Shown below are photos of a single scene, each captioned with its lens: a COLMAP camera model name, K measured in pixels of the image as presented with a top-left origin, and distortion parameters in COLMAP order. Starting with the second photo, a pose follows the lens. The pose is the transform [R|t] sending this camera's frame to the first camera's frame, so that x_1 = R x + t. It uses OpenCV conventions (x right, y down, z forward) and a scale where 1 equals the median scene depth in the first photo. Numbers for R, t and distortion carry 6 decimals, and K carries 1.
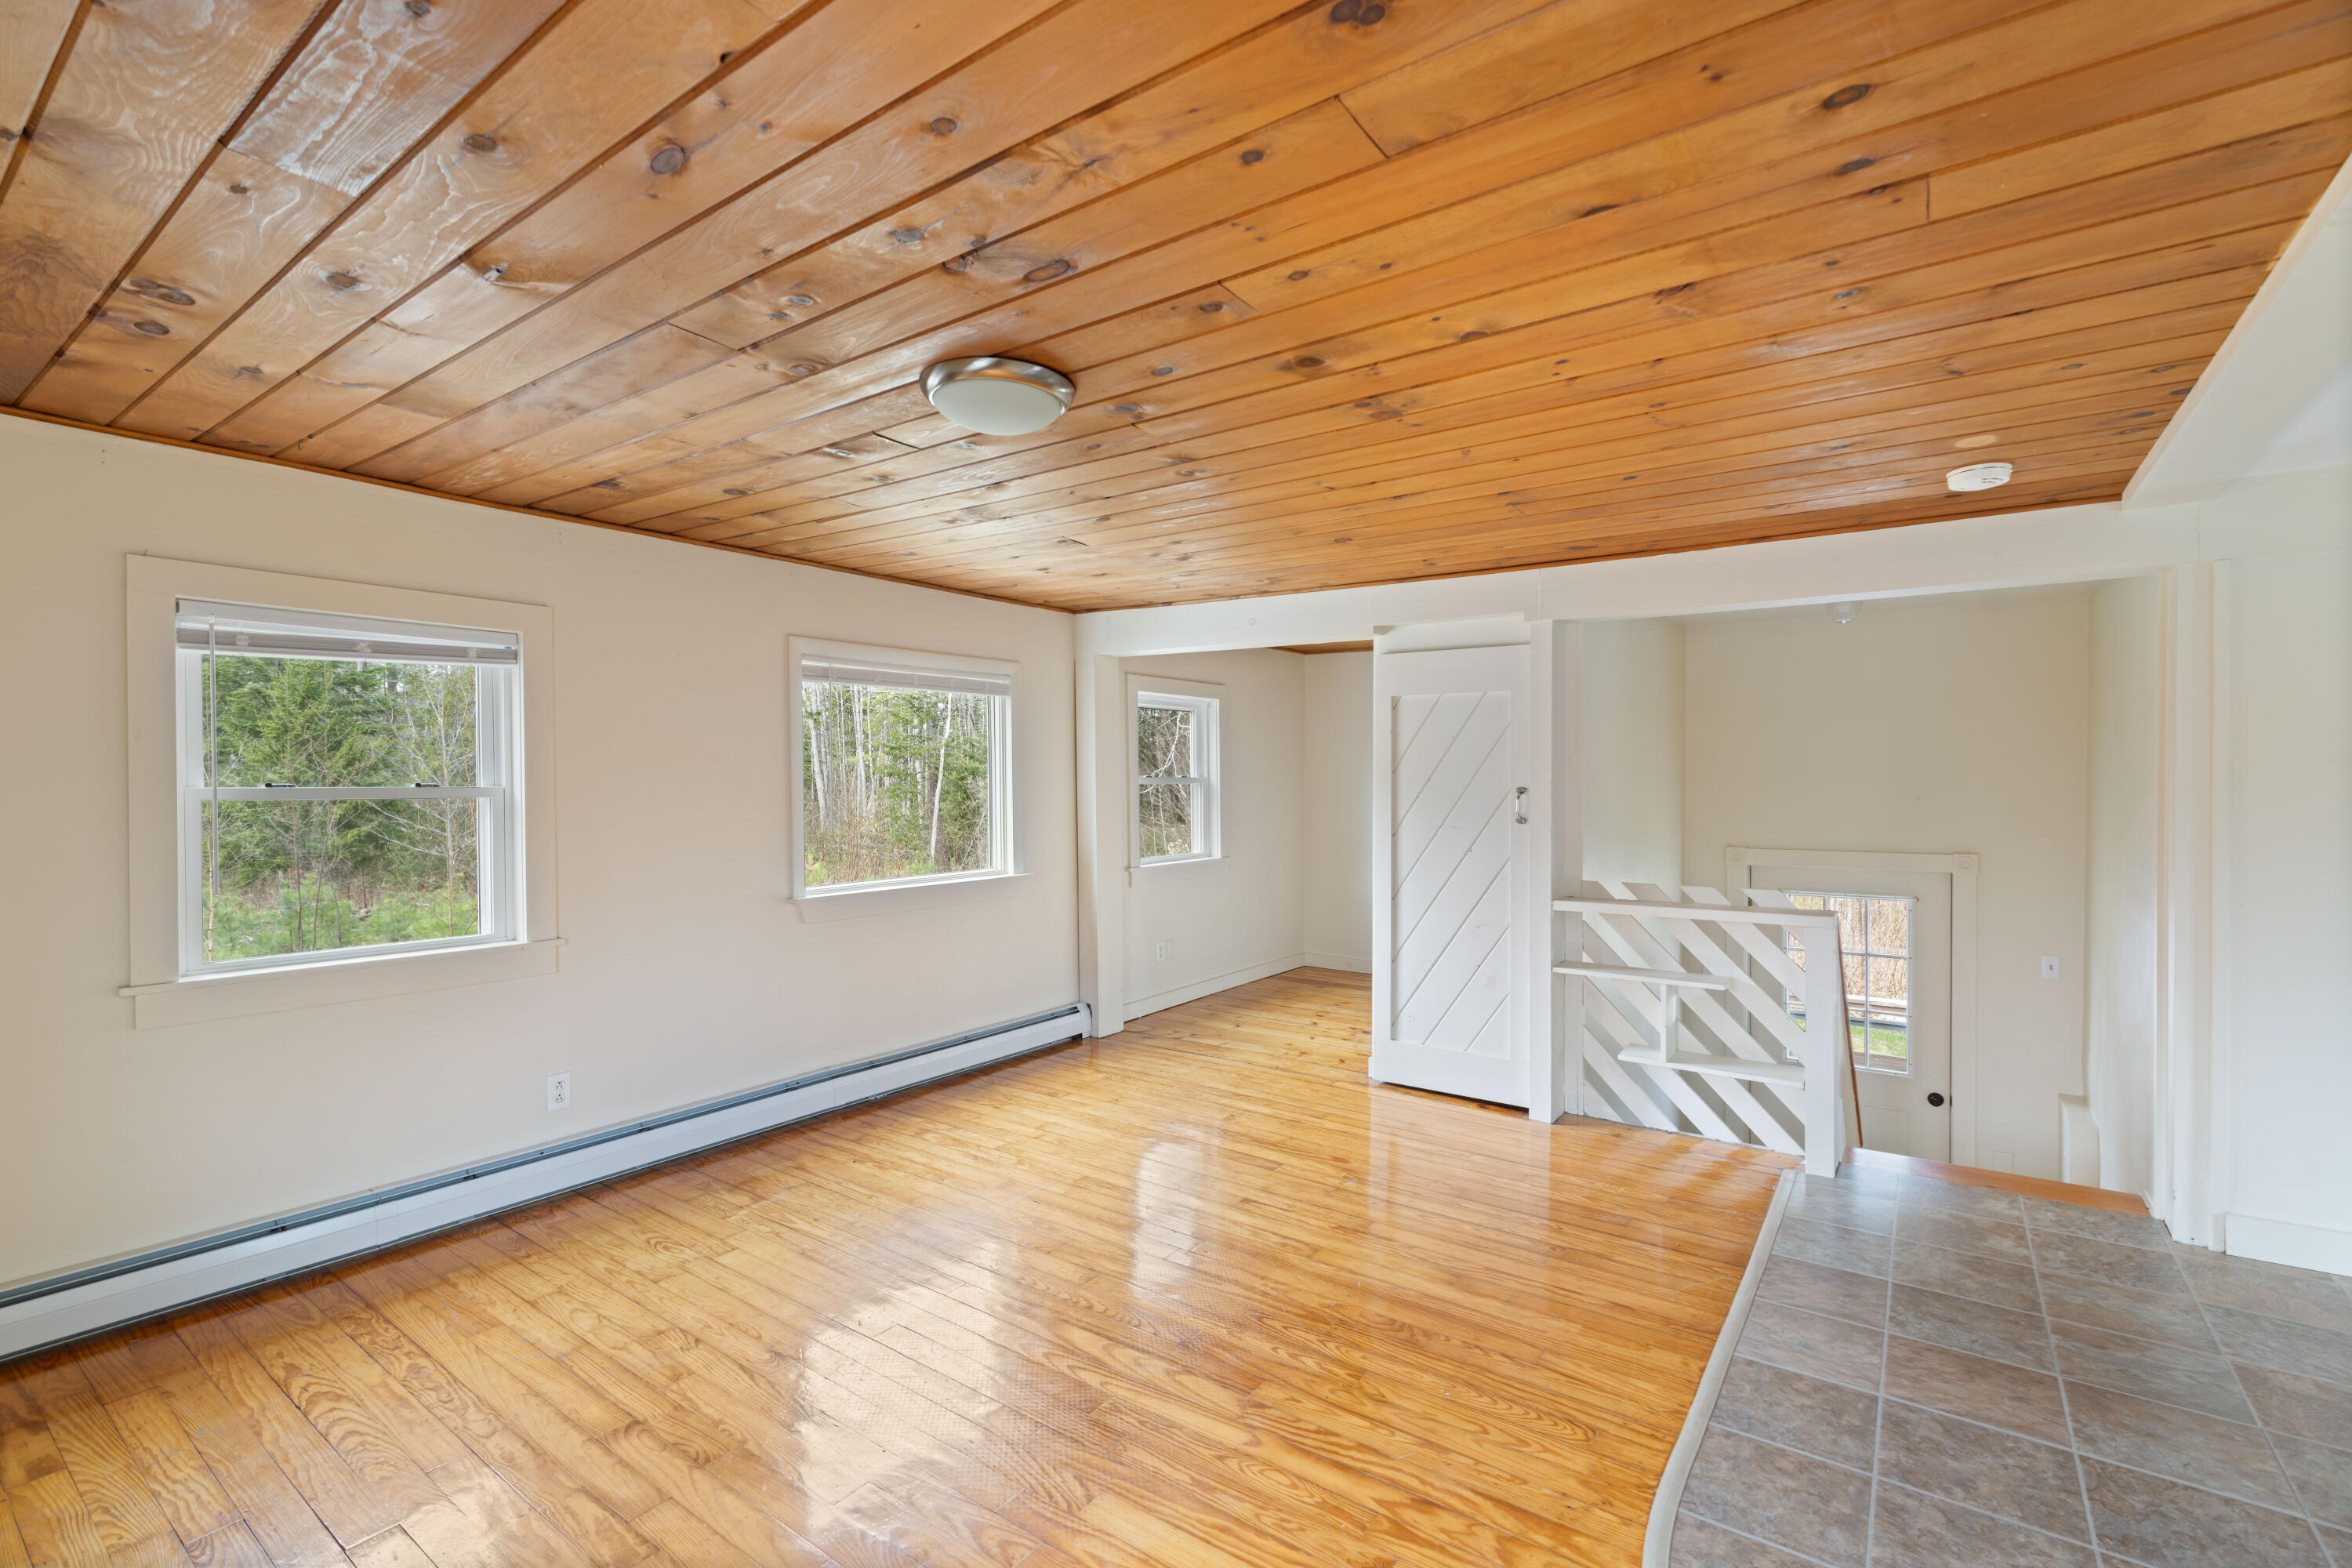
lens RADIAL K [[1050.3, 0, 1181.7], [0, 1050.3, 792.3], [0, 0, 1]] dist [-0.009254, 0.001370]
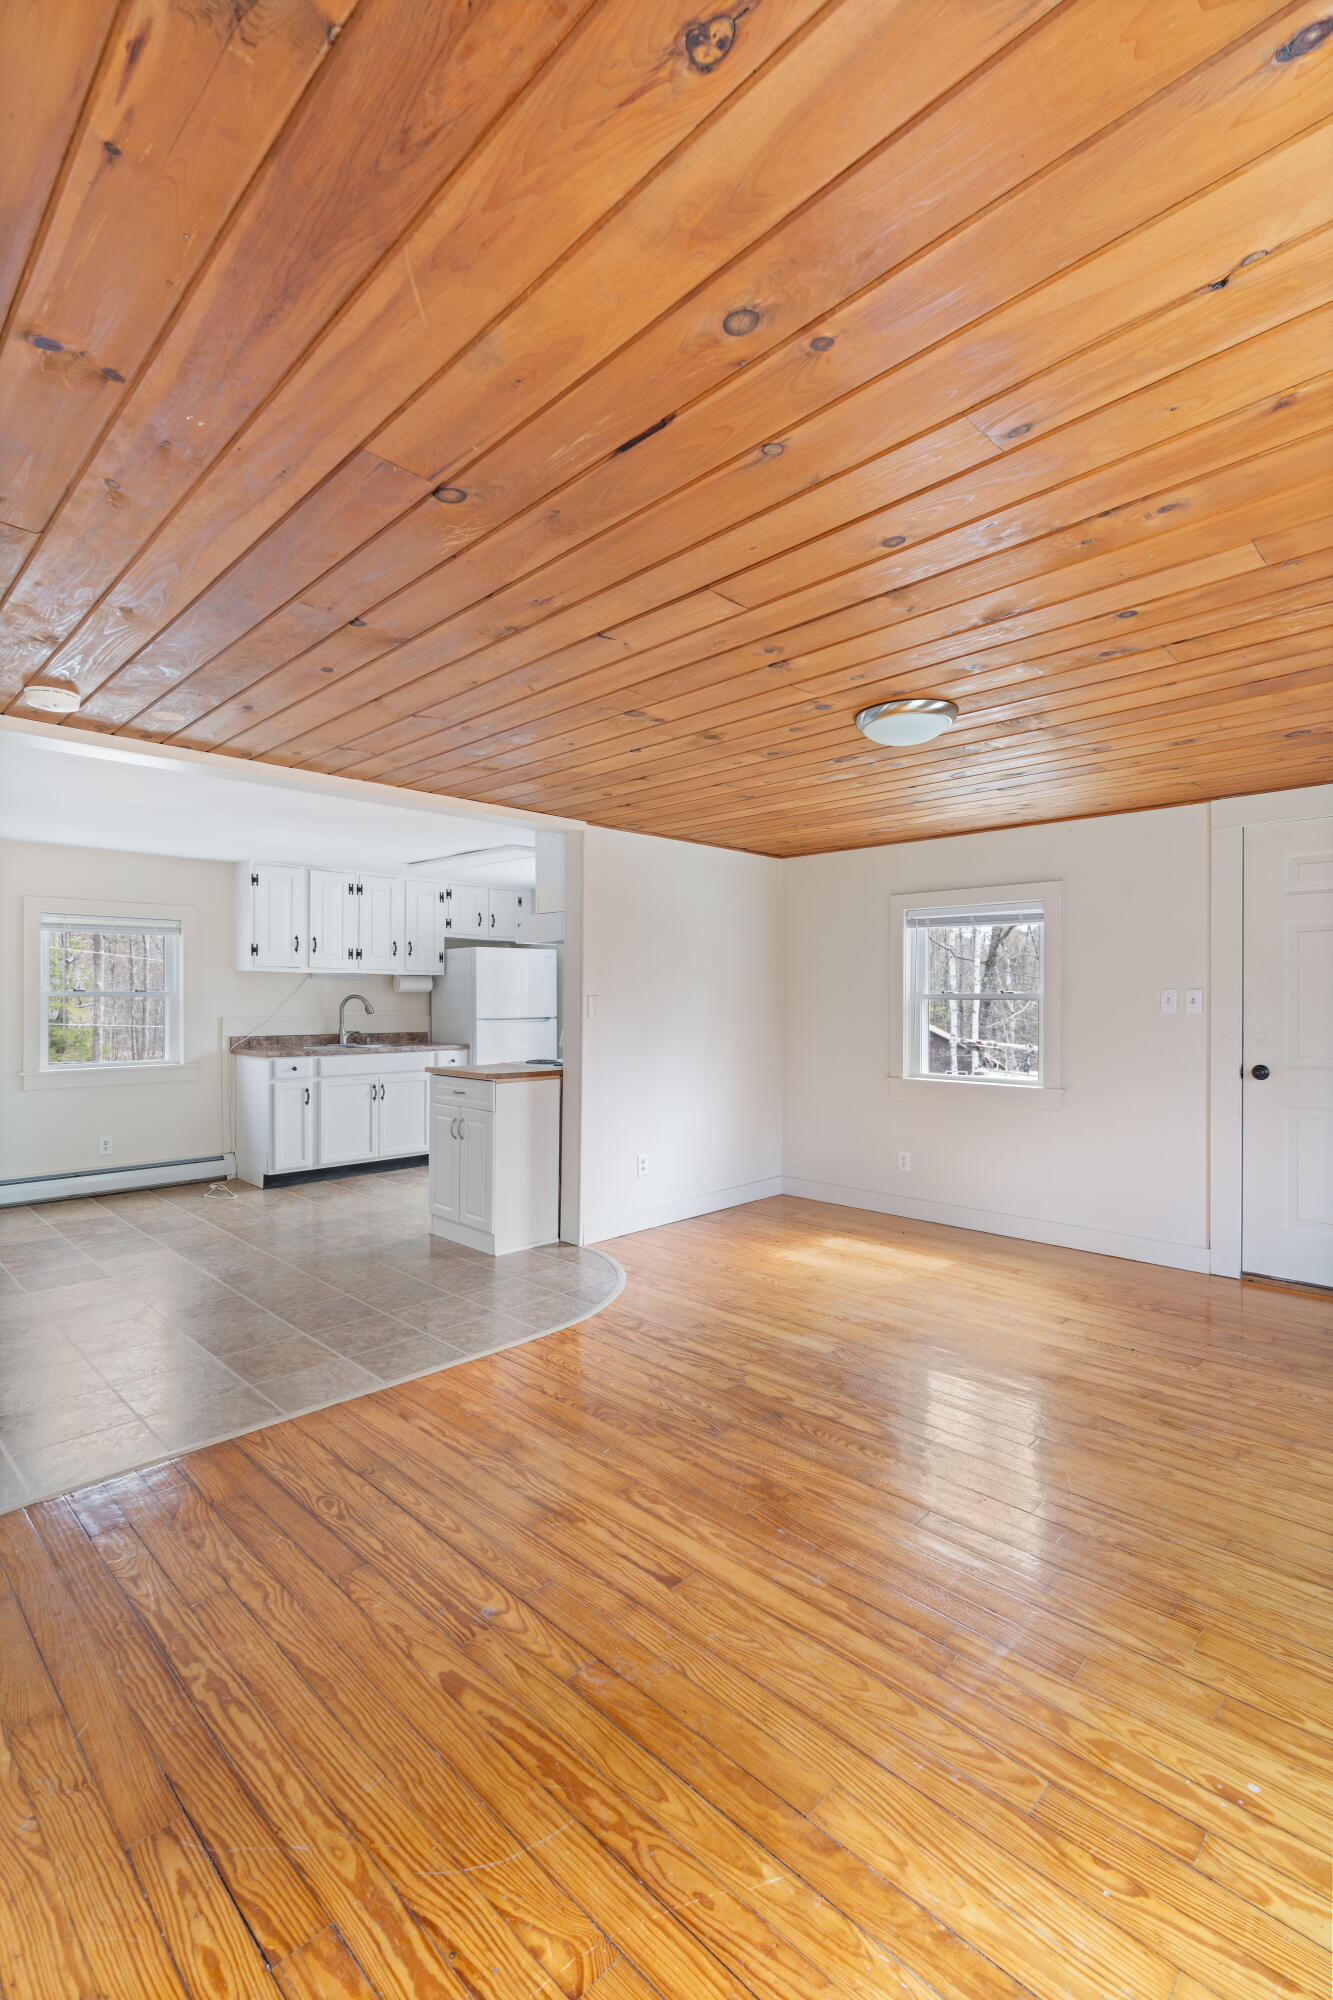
lens RADIAL K [[893.1, 0, 674.1], [0, 893.1, 1009.3], [0, 0, 1]] dist [-0.009254, 0.001370]
pose [[-0.988853, -0.002009, 0.148882, -0.026566], [0.001273, 0.999758, 0.021942, 0.007395], [-0.148890, 0.021887, -0.988612, 1.688068]]
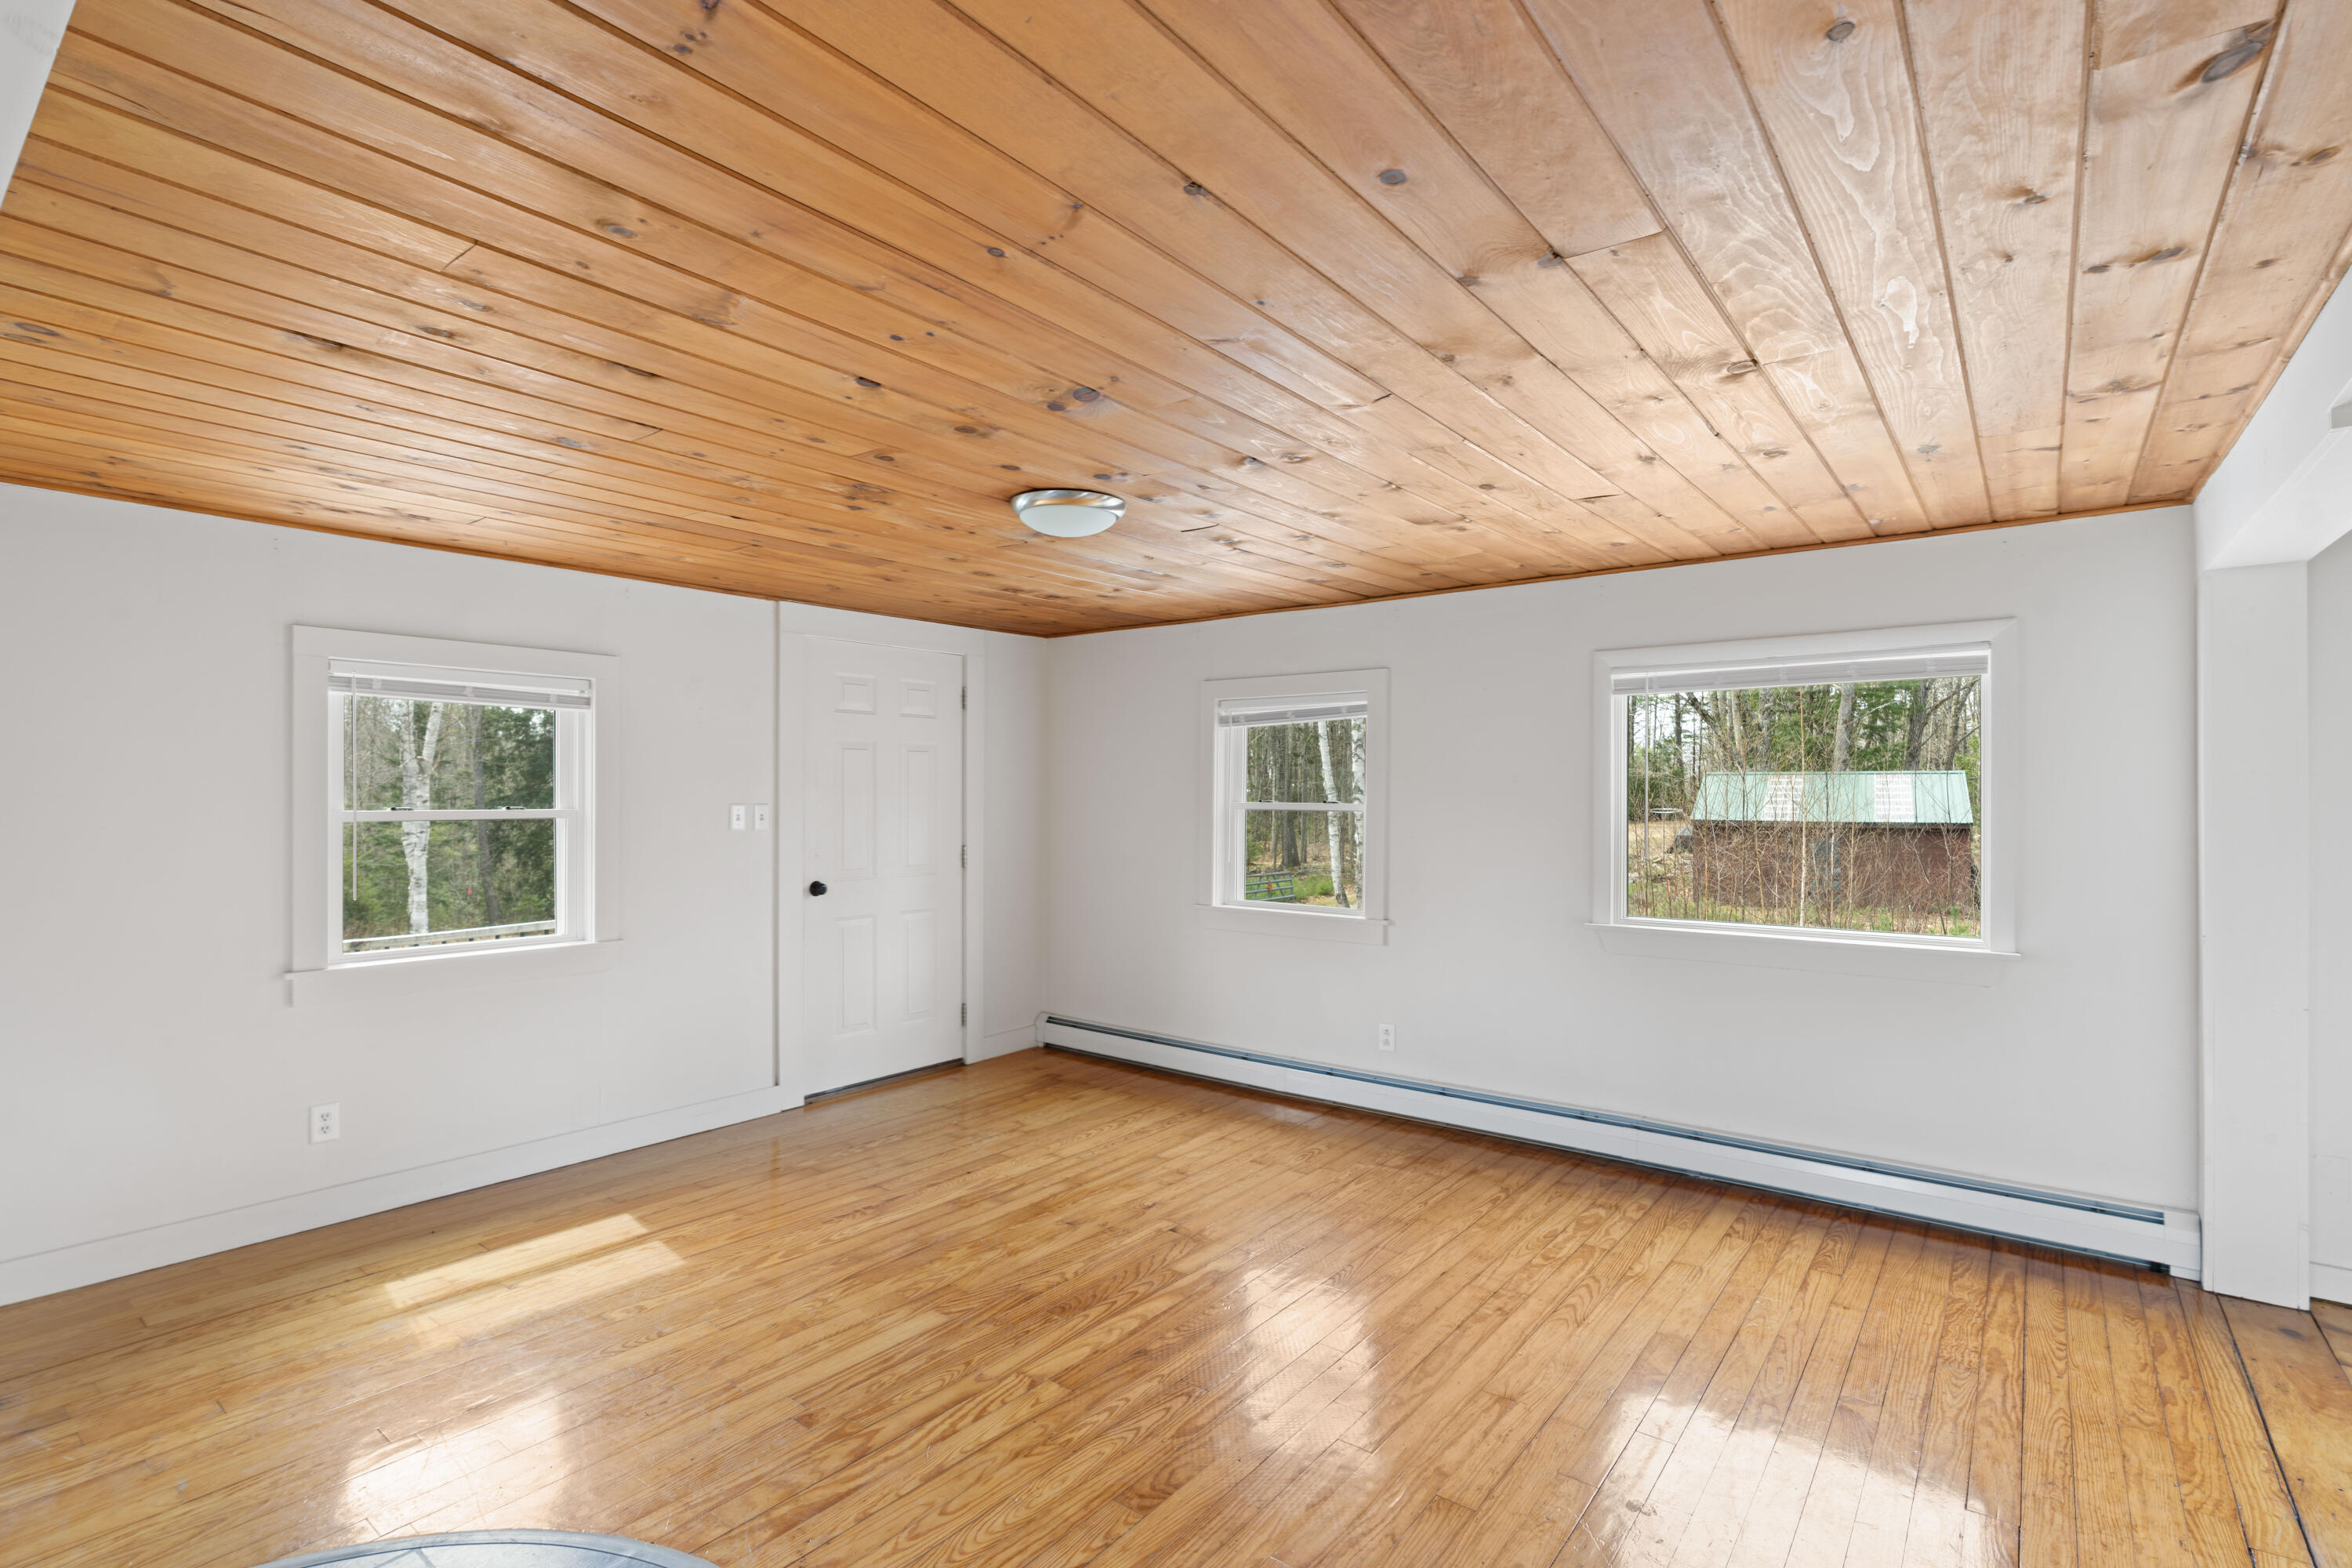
lens RADIAL K [[1105.5, 0, 1167.6], [0, 1105.5, 799.7], [0, 0, 1]] dist [-0.004847, -0.000165]
pose [[-0.049792, 0.006592, -0.998738, 0.875604], [-0.015770, 0.999848, 0.007386, -0.018705], [0.998635, 0.016118, -0.049680, 0.867949]]
